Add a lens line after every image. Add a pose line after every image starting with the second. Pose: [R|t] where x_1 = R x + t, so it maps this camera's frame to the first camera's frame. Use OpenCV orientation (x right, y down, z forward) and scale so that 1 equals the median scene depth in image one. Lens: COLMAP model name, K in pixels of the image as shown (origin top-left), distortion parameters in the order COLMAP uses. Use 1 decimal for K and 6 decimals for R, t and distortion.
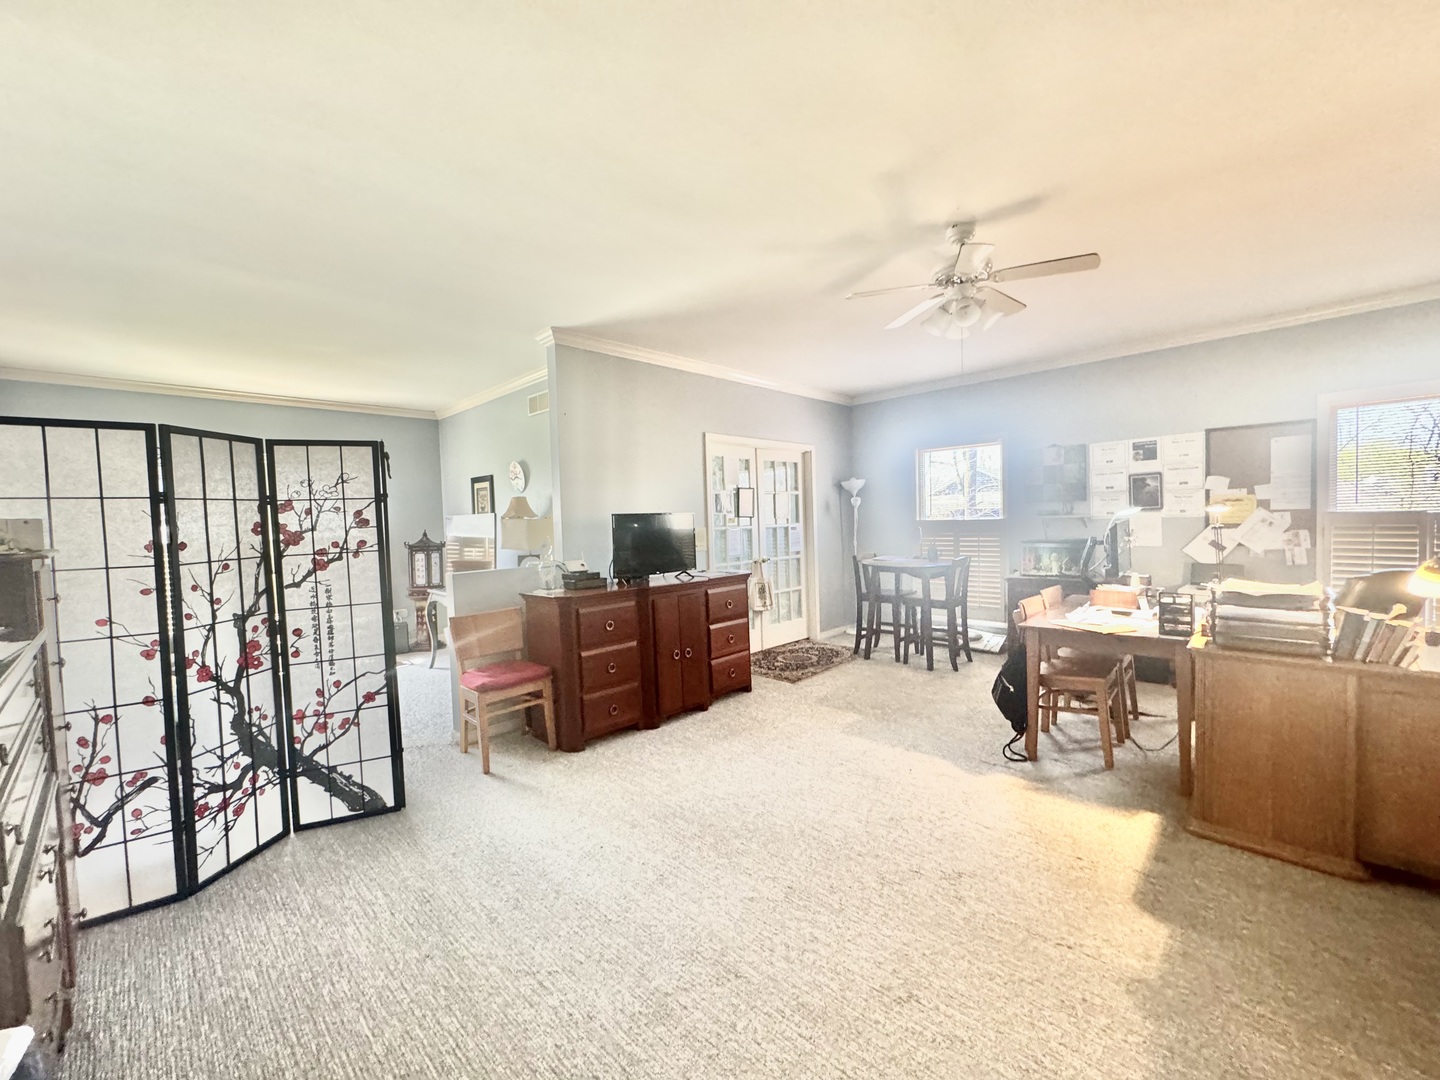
lens RADIAL K [[577.4, 0, 722.8], [0, 577.4, 538.7], [0, 0, 1]] dist [-0.003075, 0.000952]
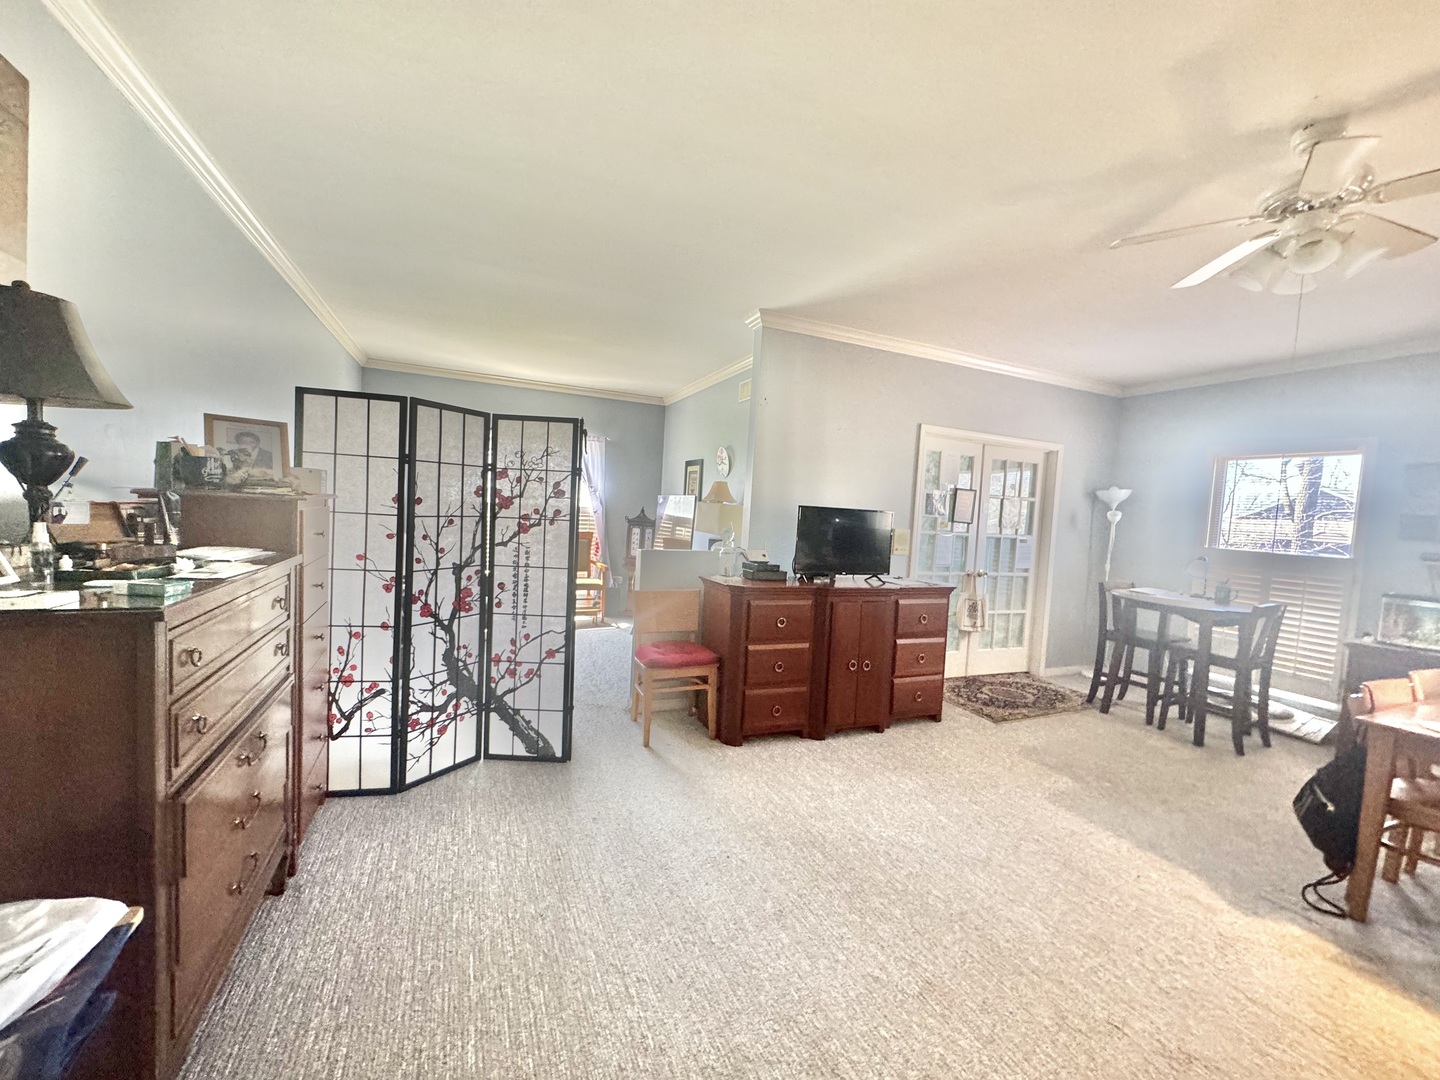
lens RADIAL K [[577.4, 0, 718.4], [0, 577.4, 539.5], [0, 0, 1]] dist [-0.003075, 0.000952]
pose [[0.921000, 0.104420, -0.375306, 0.053394], [-0.099739, 0.994501, 0.031936, -0.004862], [0.376577, 0.008019, 0.926350, 0.088037]]
